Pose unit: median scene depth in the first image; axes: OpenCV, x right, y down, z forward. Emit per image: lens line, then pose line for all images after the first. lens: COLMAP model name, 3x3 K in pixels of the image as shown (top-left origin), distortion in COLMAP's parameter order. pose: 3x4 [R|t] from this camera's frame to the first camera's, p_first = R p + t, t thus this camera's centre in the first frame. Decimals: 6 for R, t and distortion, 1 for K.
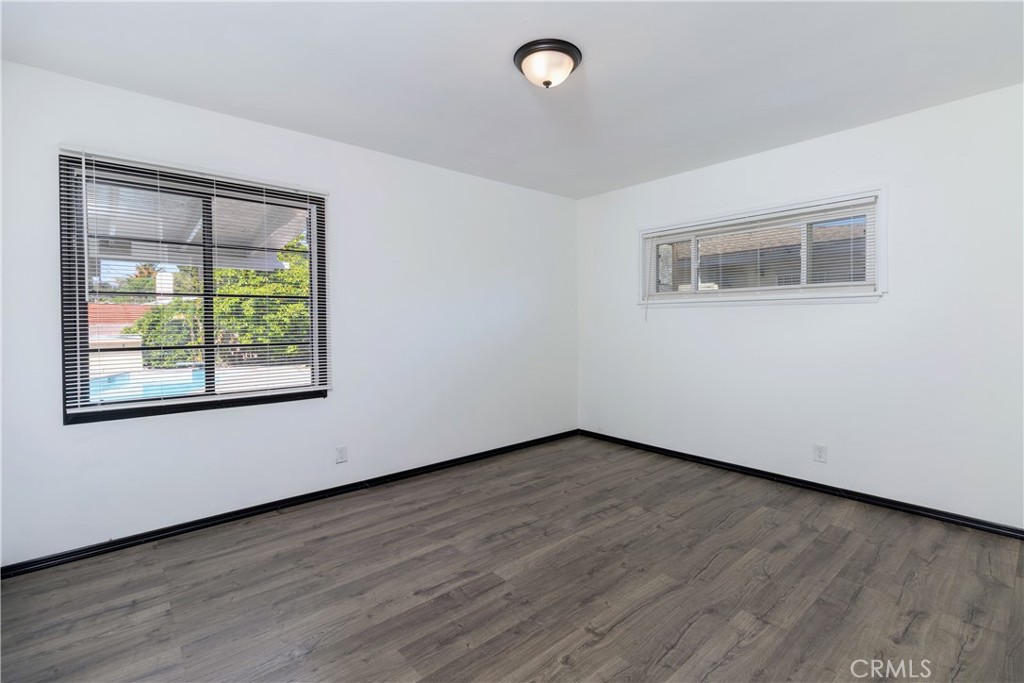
lens RADIAL K [[472.7, 0, 527.6], [0, 472.7, 322.1], [0, 0, 1]] dist [0.001148, 0.000359]
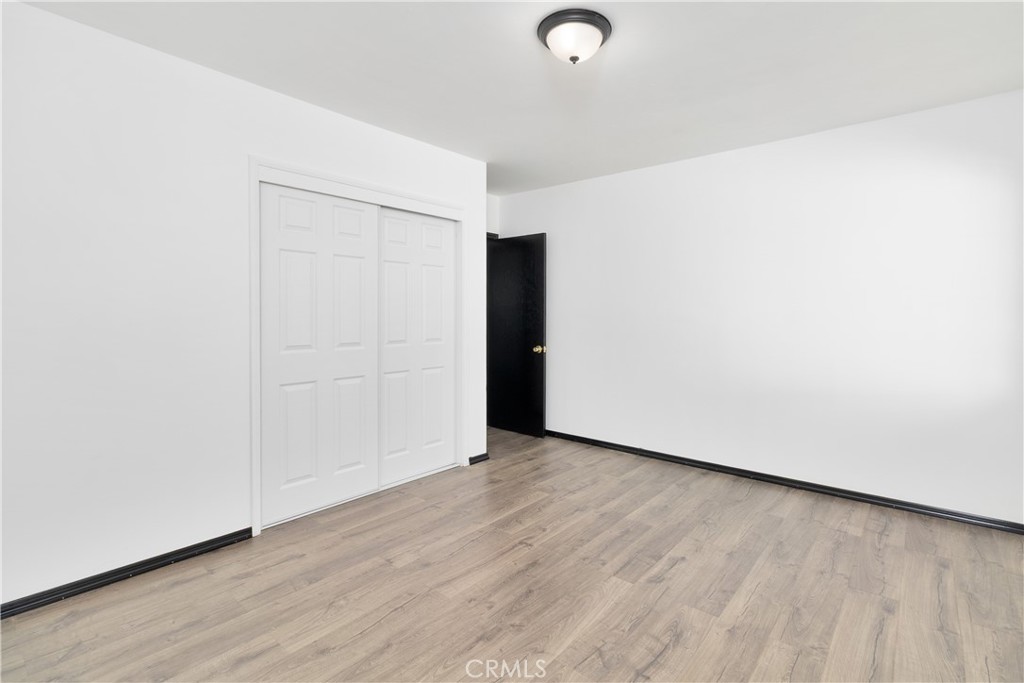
lens RADIAL K [[472.7, 0, 527.6], [0, 472.7, 322.1], [0, 0, 1]] dist [0.001148, 0.000359]
pose [[-0.991273, 0.007282, -0.131627, 0.265177], [0.003395, 0.999552, 0.029726, -0.018223], [0.131785, 0.029020, -0.990853, 1.980034]]
